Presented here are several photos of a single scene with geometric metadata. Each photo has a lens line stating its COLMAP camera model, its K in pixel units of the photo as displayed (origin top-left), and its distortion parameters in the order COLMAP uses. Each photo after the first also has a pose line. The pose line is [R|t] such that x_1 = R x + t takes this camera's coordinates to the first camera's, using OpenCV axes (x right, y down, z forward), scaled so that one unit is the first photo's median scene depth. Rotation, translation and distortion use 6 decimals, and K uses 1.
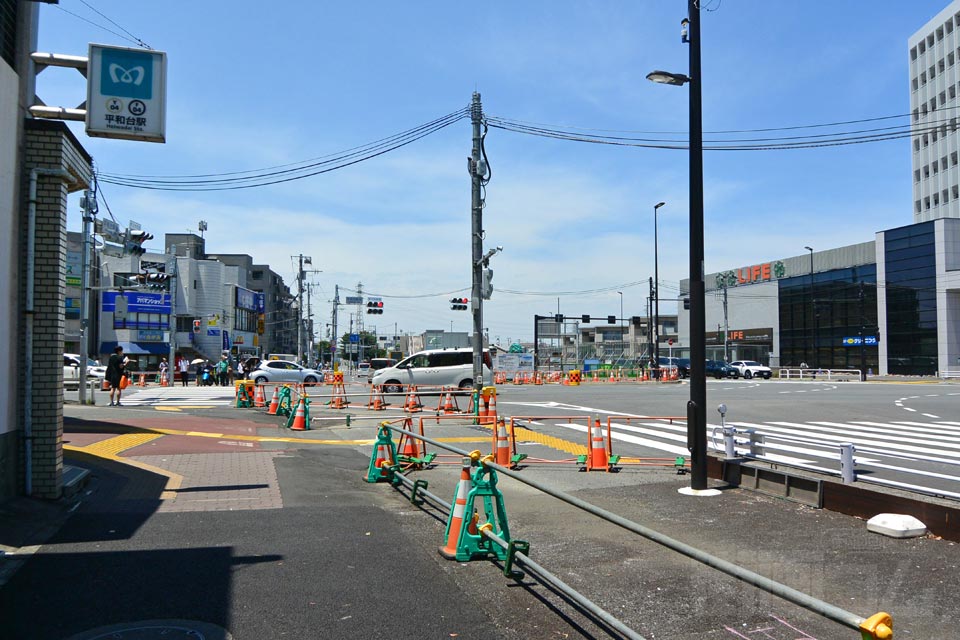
lens RADIAL K [[722.7, 0, 480.0], [0, 722.7, 320.0], [0, 0, 1]] dist [-0.002497, -0.004772]
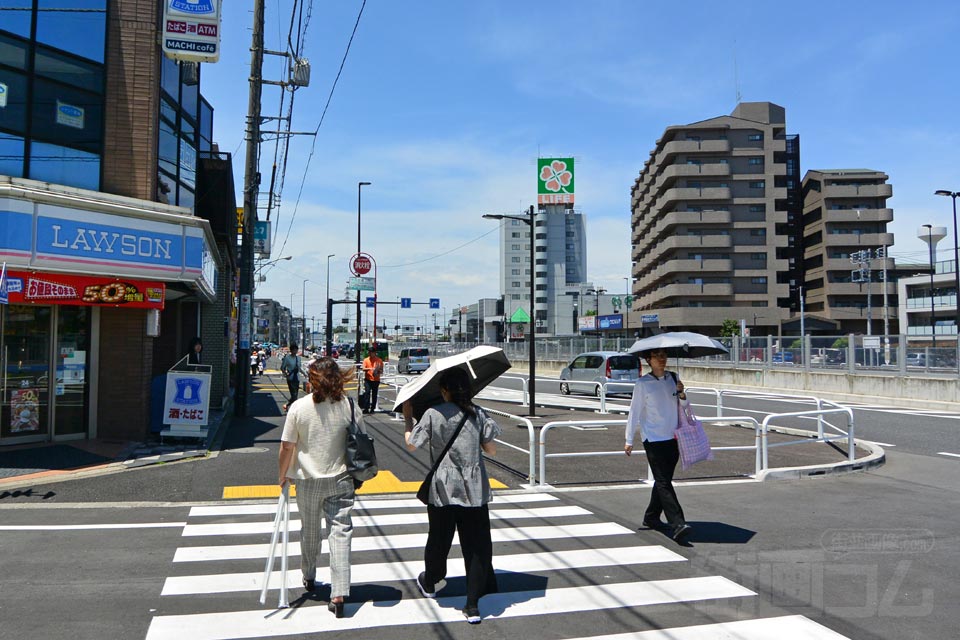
lens RADIAL K [[749.3, 0, 441.1], [0, 749.3, 294.5], [0, 0, 1]] dist [-0.013068, -0.005582]
pose [[0.996840, 0.000371, -0.079430, 0.622240], [-0.001355, 0.999923, -0.012336, -0.104240], [0.079419, 0.012405, 0.996764, -1.896868]]
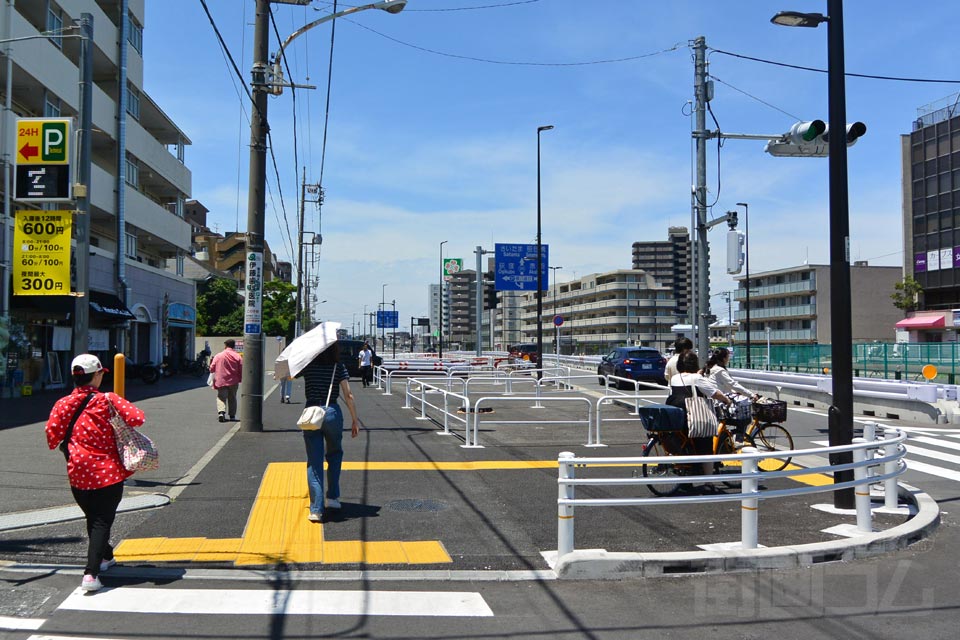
lens RADIAL K [[738.7, 0, 456.4], [0, 738.7, 317.1], [0, 0, 1]] dist [-0.002202, -0.001199]
pose [[0.990730, -0.003283, -0.135807, 1.588273], [0.005606, 0.999844, 0.016728, -0.274017], [0.135731, -0.017335, 0.990594, -4.682181]]
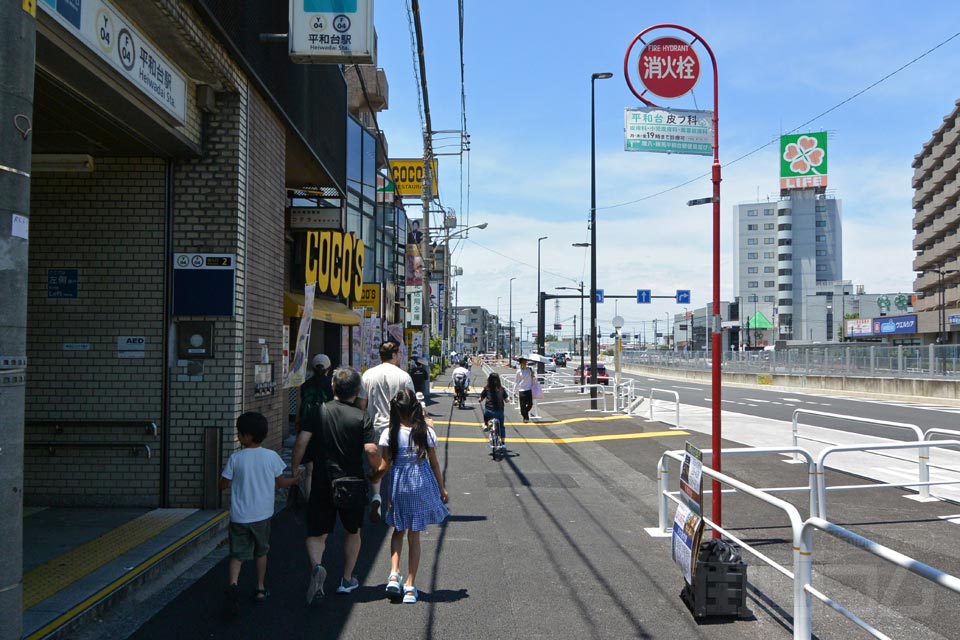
lens RADIAL K [[738.2, 0, 479.9], [0, 738.2, 330.4], [0, 0, 1]] dist [0.001429, -0.003907]
pose [[0.953279, -0.002858, -0.302078, 0.559575], [0.009695, 0.999730, 0.021136, -0.088152], [0.301936, -0.023077, 0.953049, -1.638555]]
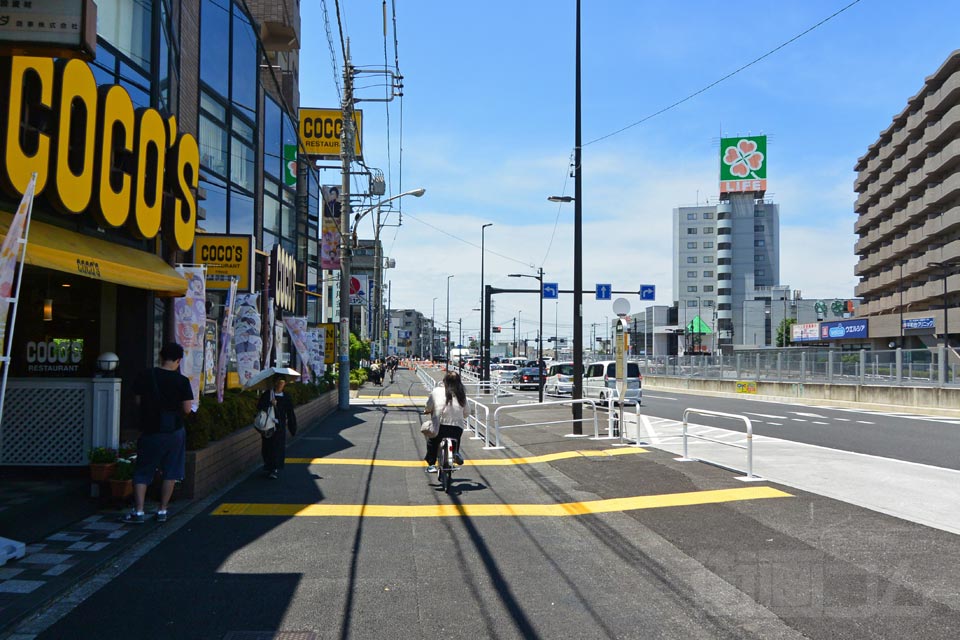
lens RADIAL K [[731.4, 0, 482.0], [0, 731.4, 337.8], [0, 0, 1]] dist [0.005381, -0.005869]
pose [[0.977030, 0.003872, -0.213065, 0.524877], [0.001448, 0.999691, 0.024806, -0.080583], [0.213095, -0.024545, 0.976723, -1.529004]]
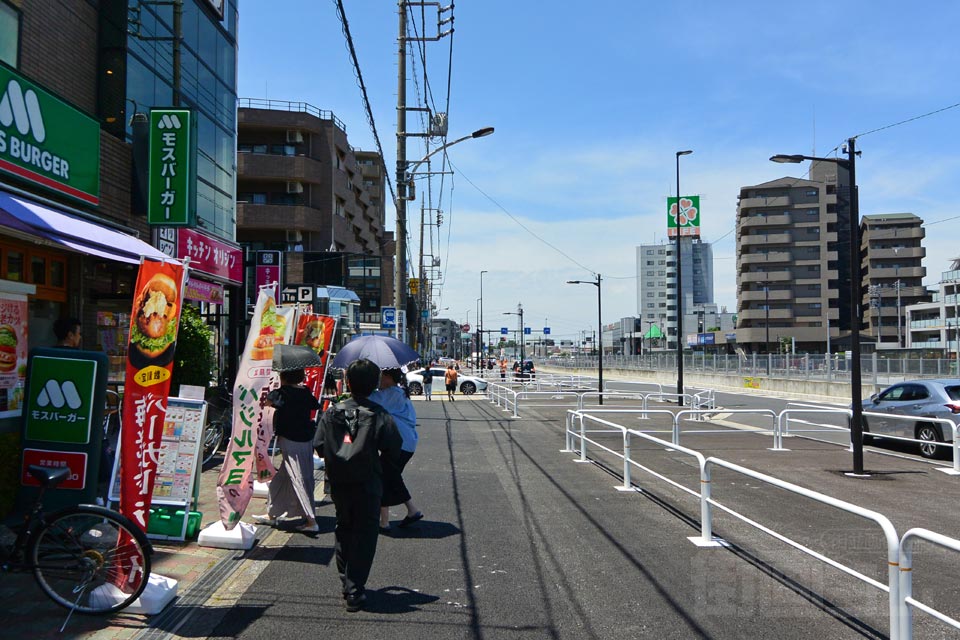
lens RADIAL K [[745.0, 0, 501.6], [0, 745.0, 322.2], [0, 0, 1]] dist [-0.003194, -0.000180]
pose [[0.971723, -0.012484, -0.235792, 0.805348], [0.014667, 0.999864, 0.007506, -0.136008], [0.235667, -0.010752, 0.971774, -2.388414]]
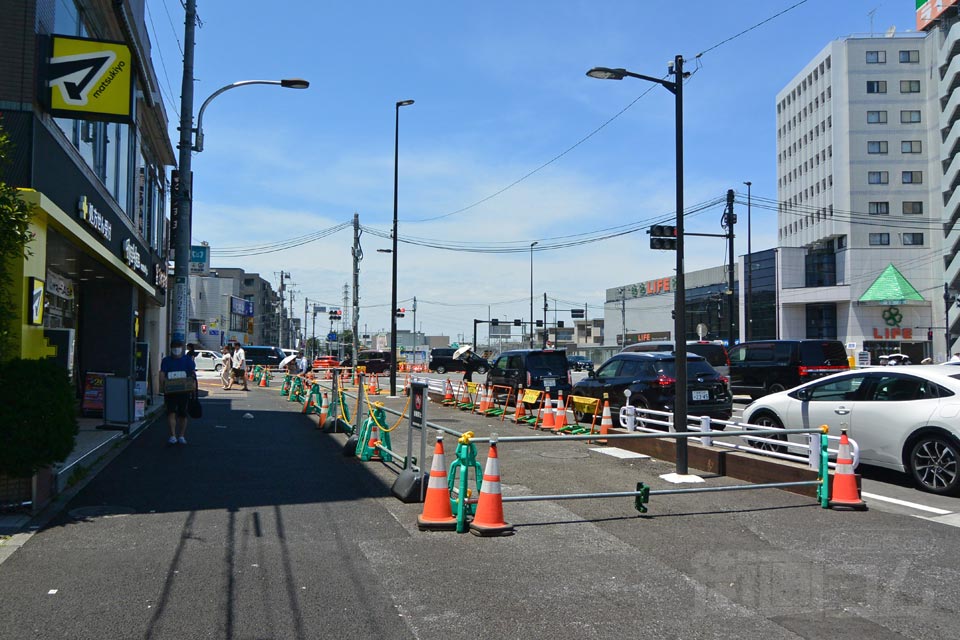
lens RADIAL K [[717.5, 0, 450.1], [0, 717.5, 322.2], [0, 0, 1]] dist [-0.004123, -0.001476]
pose [[0.999579, 0.006491, -0.028262, 0.082314], [-0.006335, 0.999964, 0.005599, -0.010160], [0.028297, -0.005418, 0.999585, -0.247174]]
